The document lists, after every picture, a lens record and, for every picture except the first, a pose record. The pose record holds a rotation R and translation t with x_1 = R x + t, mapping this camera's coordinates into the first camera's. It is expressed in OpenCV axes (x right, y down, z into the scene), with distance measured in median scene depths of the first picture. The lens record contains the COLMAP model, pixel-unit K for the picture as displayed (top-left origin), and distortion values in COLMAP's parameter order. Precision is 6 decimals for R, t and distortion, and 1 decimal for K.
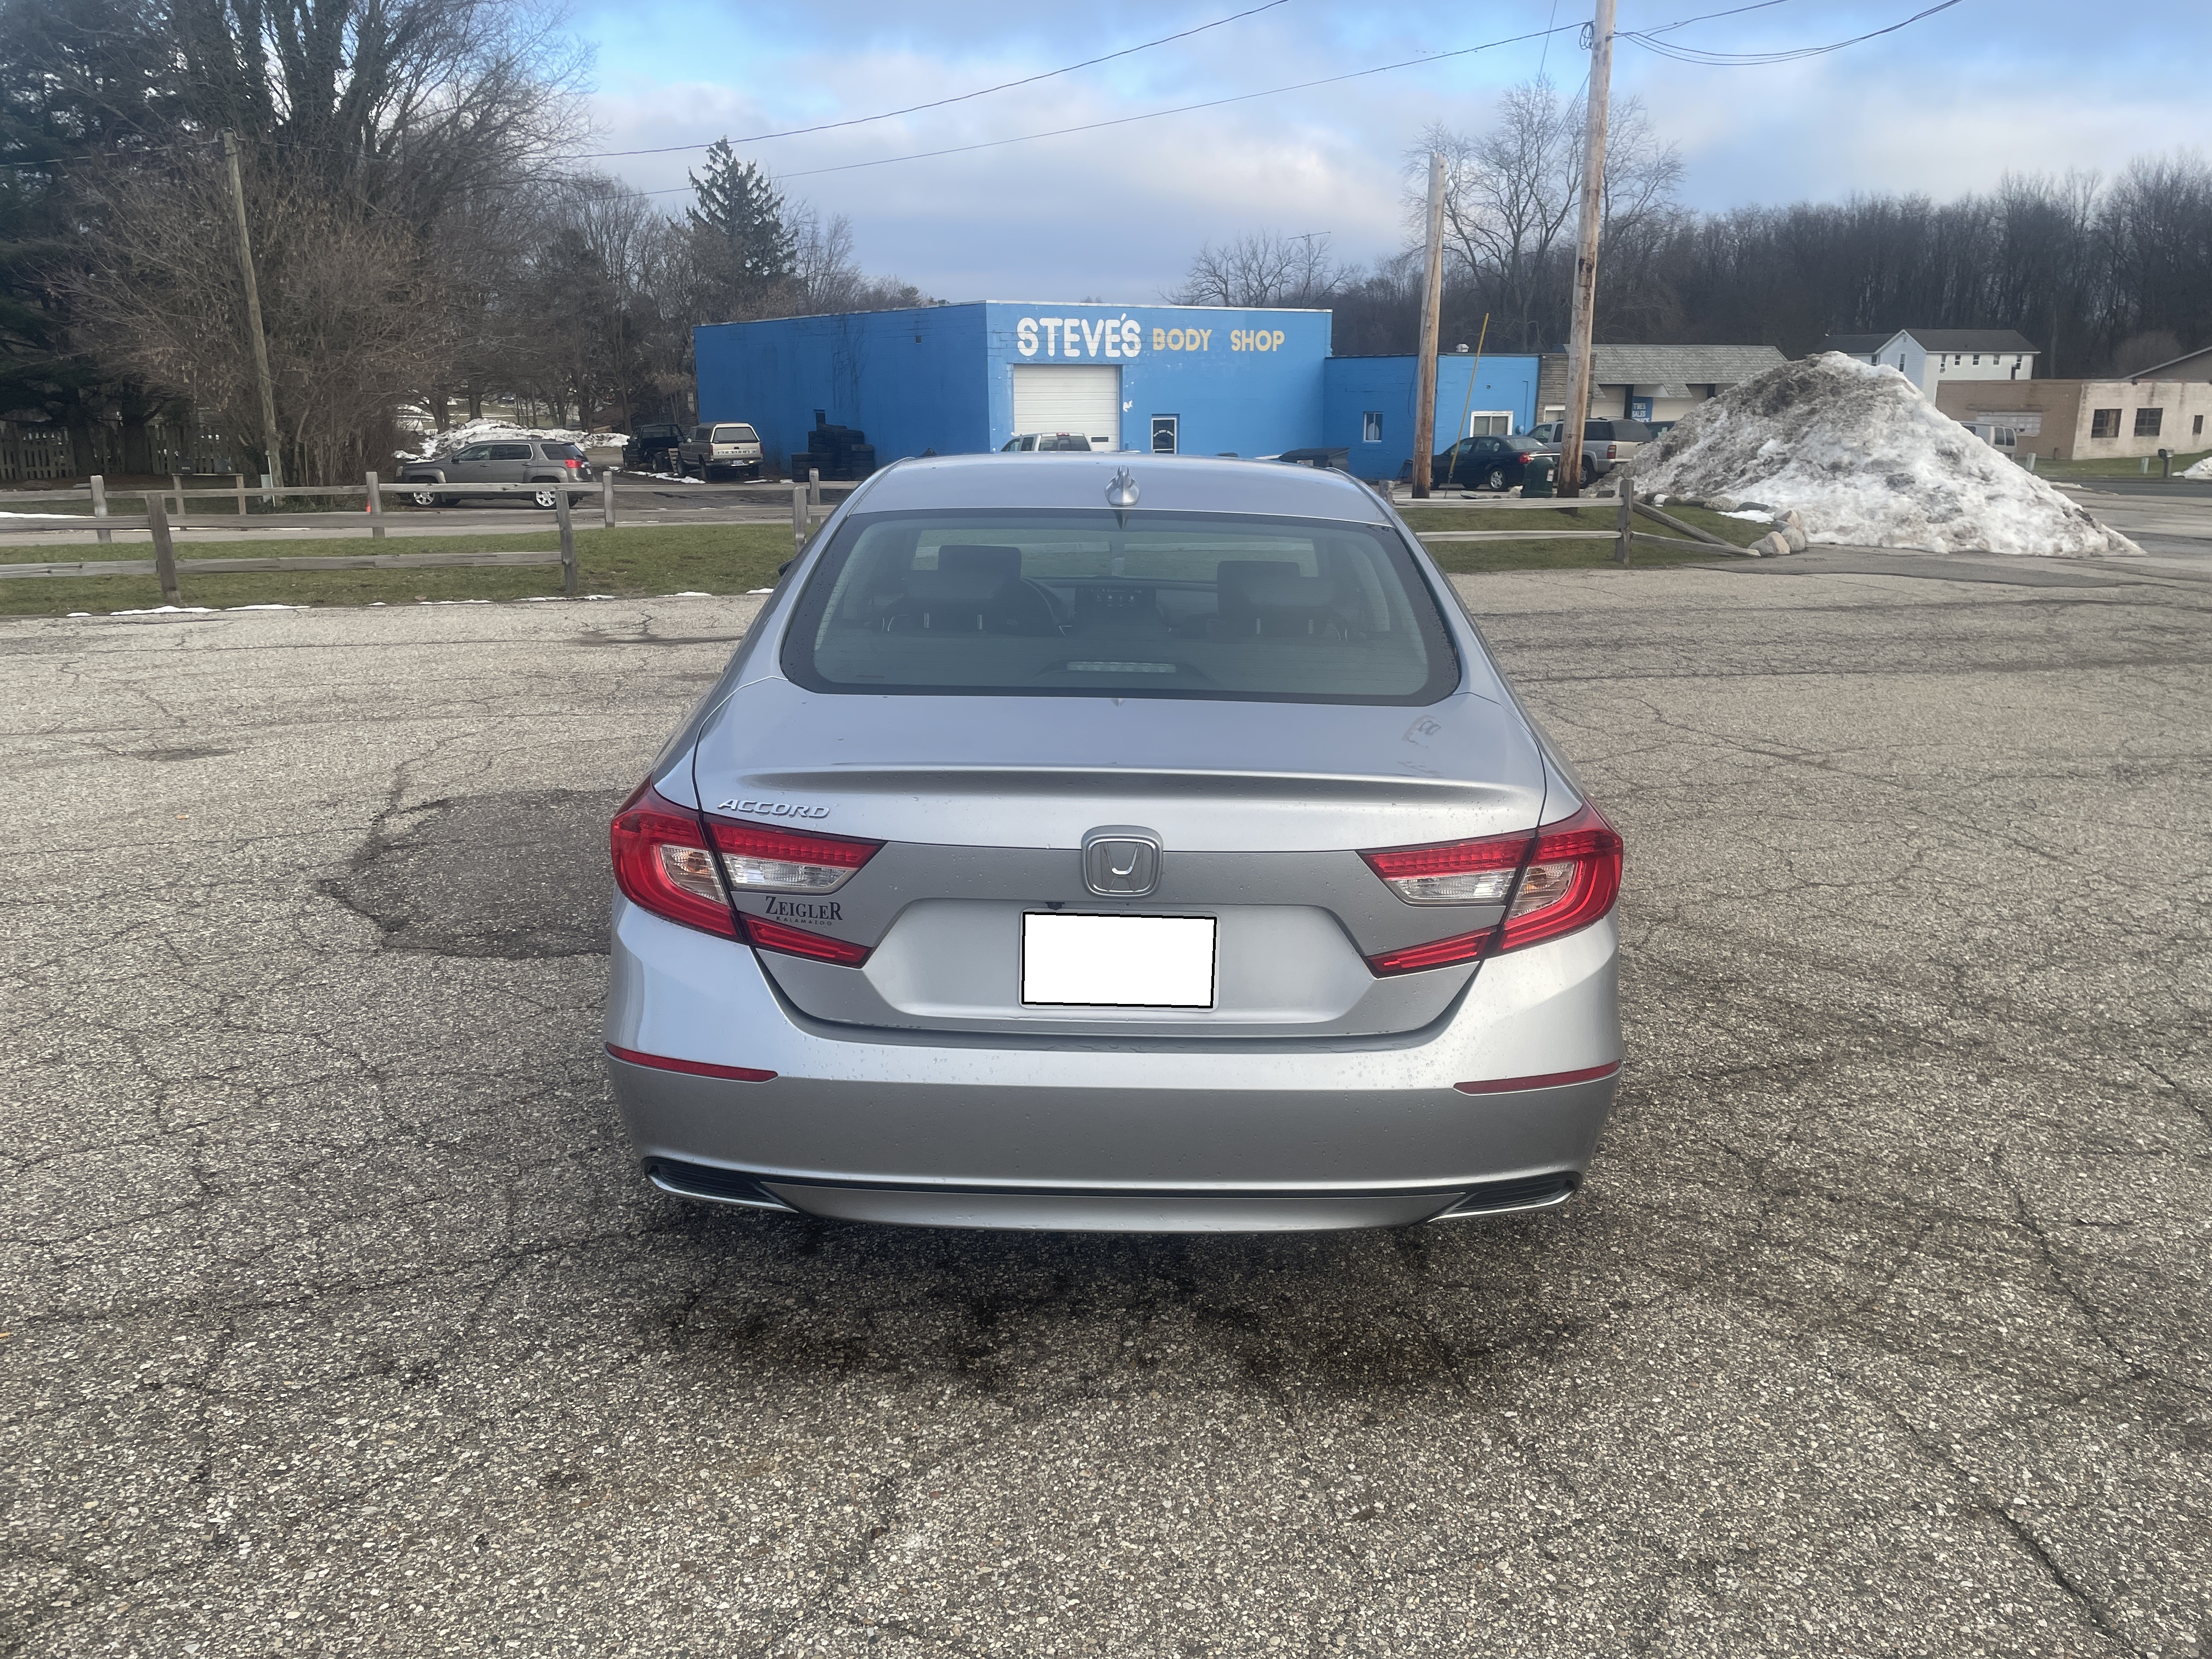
lens RADIAL K [[1655.9, 0, 1124.9], [0, 1655.9, 828.7], [0, 0, 1]] dist [0.075469, -0.090196]
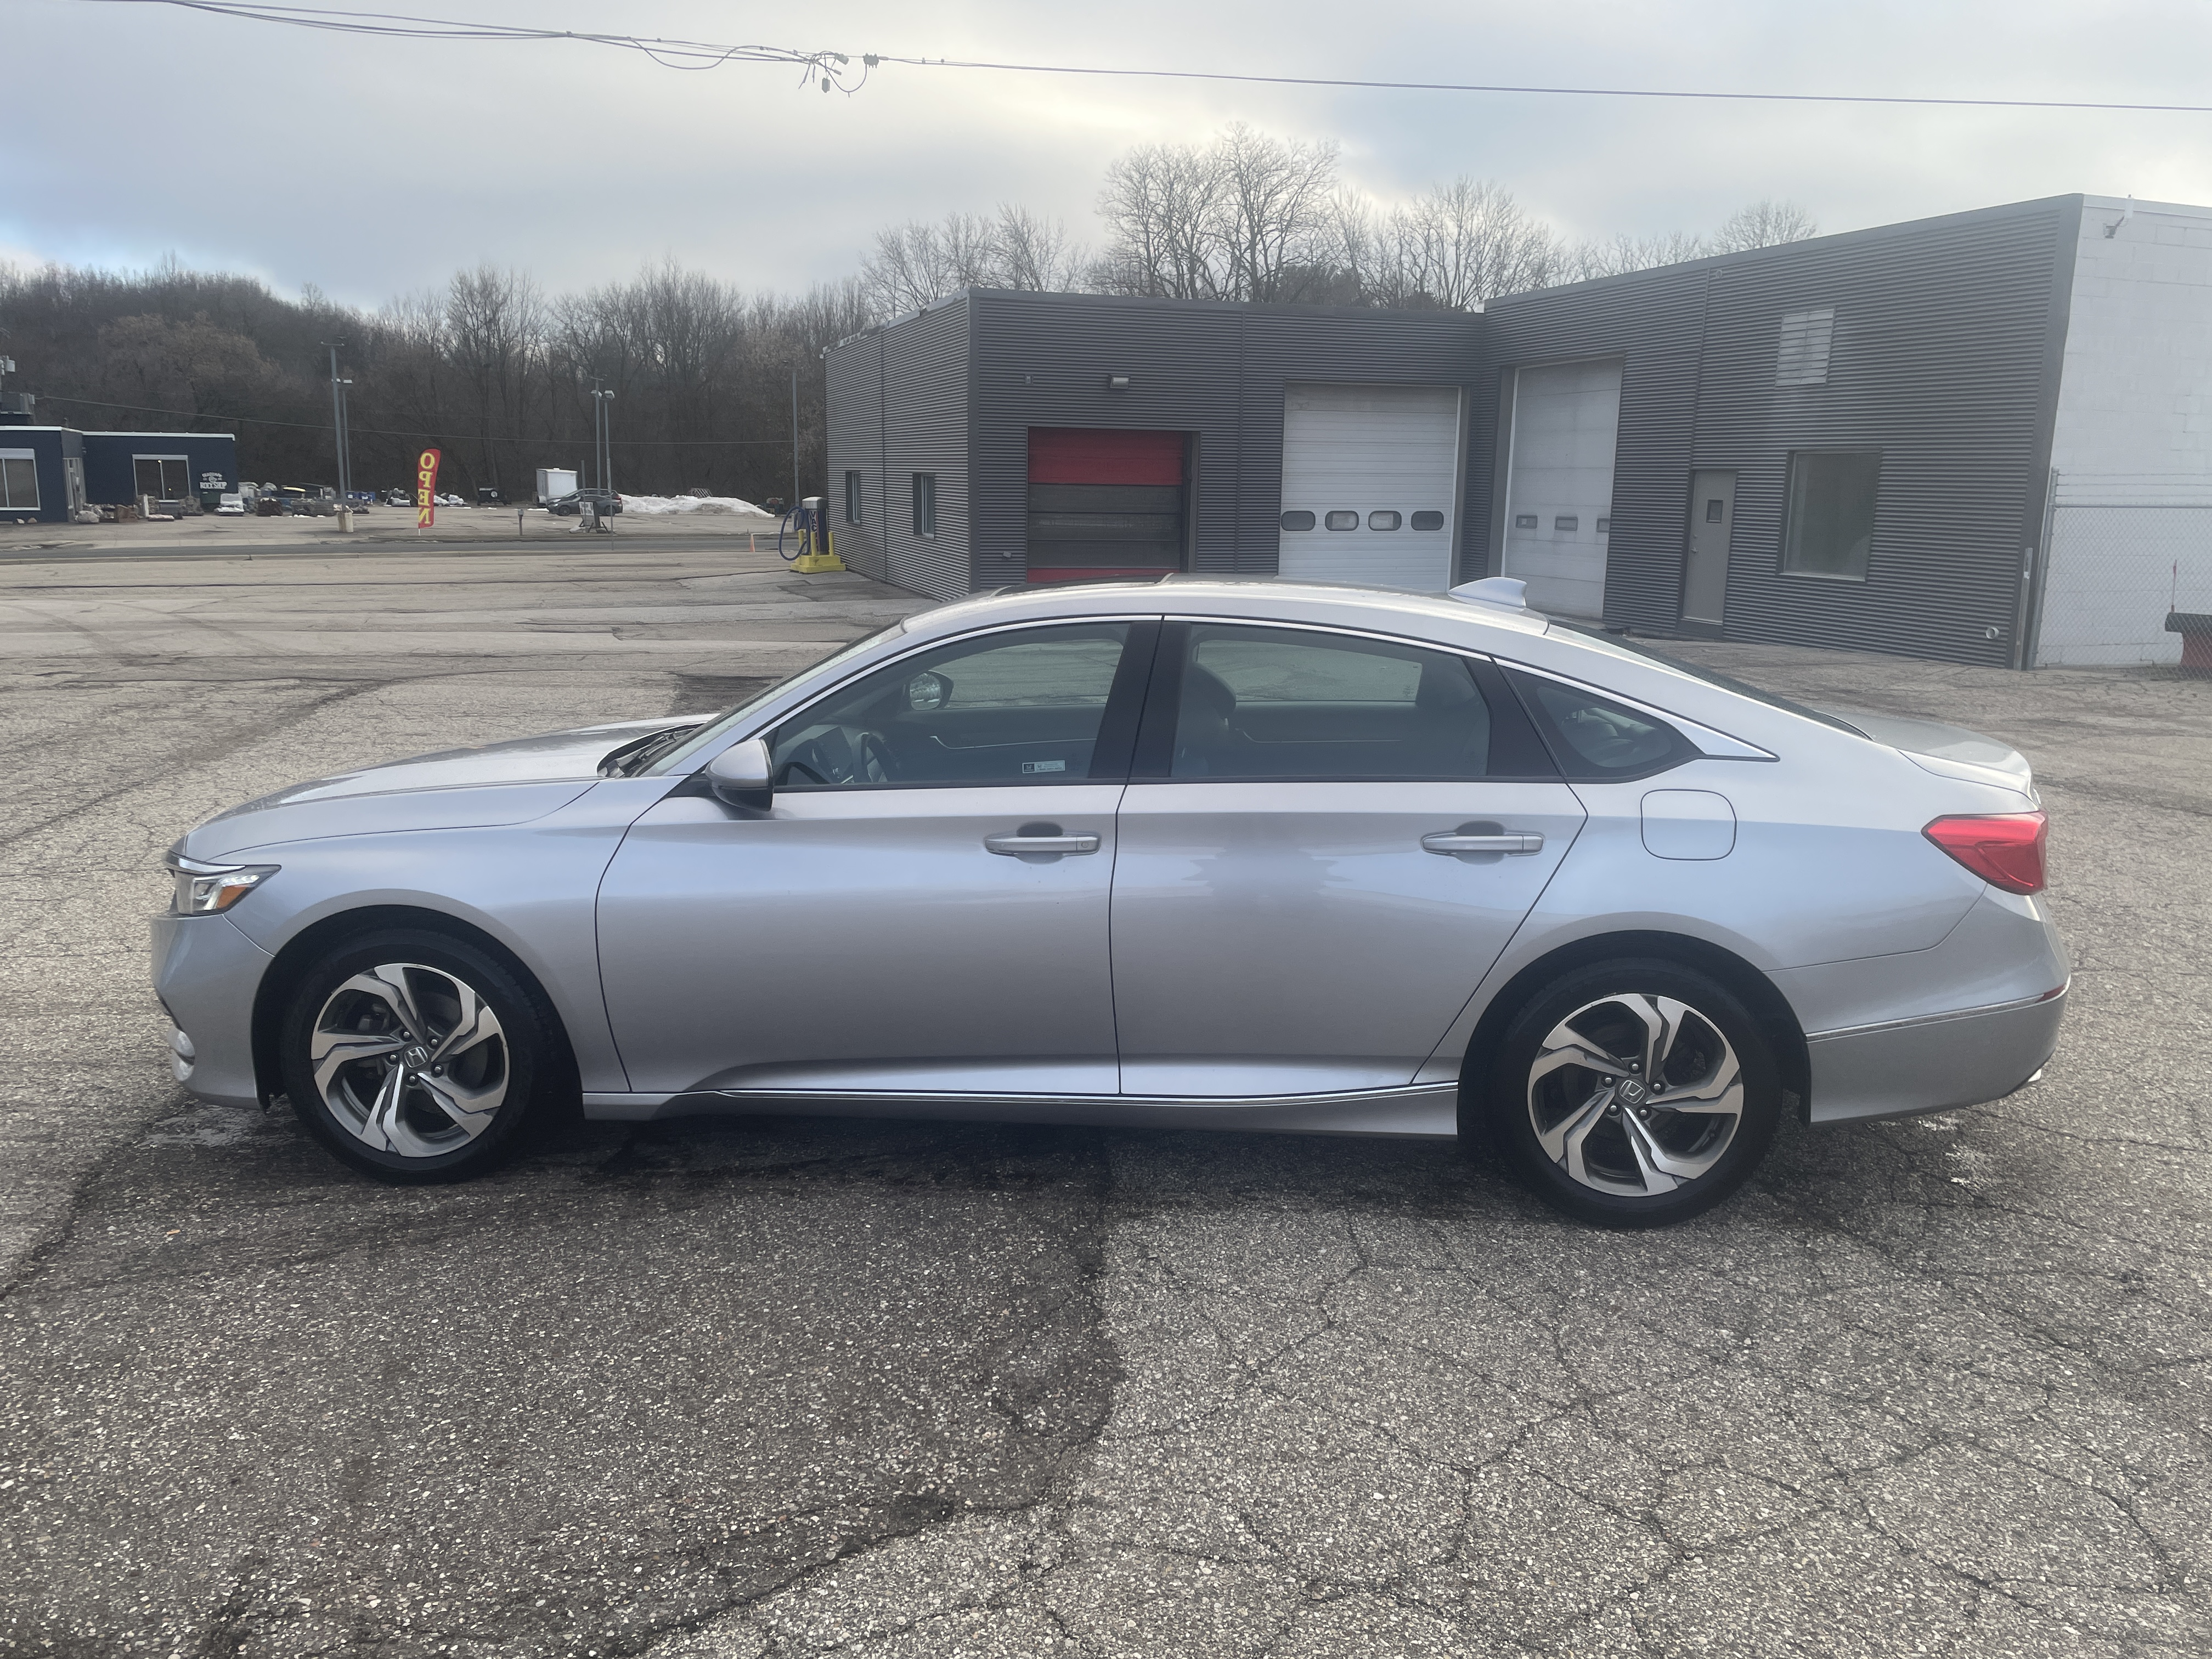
lens RADIAL K [[1655.9, 0, 1125.5], [0, 1655.9, 825.2], [0, 0, 1]] dist [0.075469, -0.090196]
pose [[0.080307, -0.201798, 0.976129, -0.165368], [0.238463, 0.954745, 0.177759, -0.042491], [-0.967825, 0.218495, 0.124794, 0.147937]]
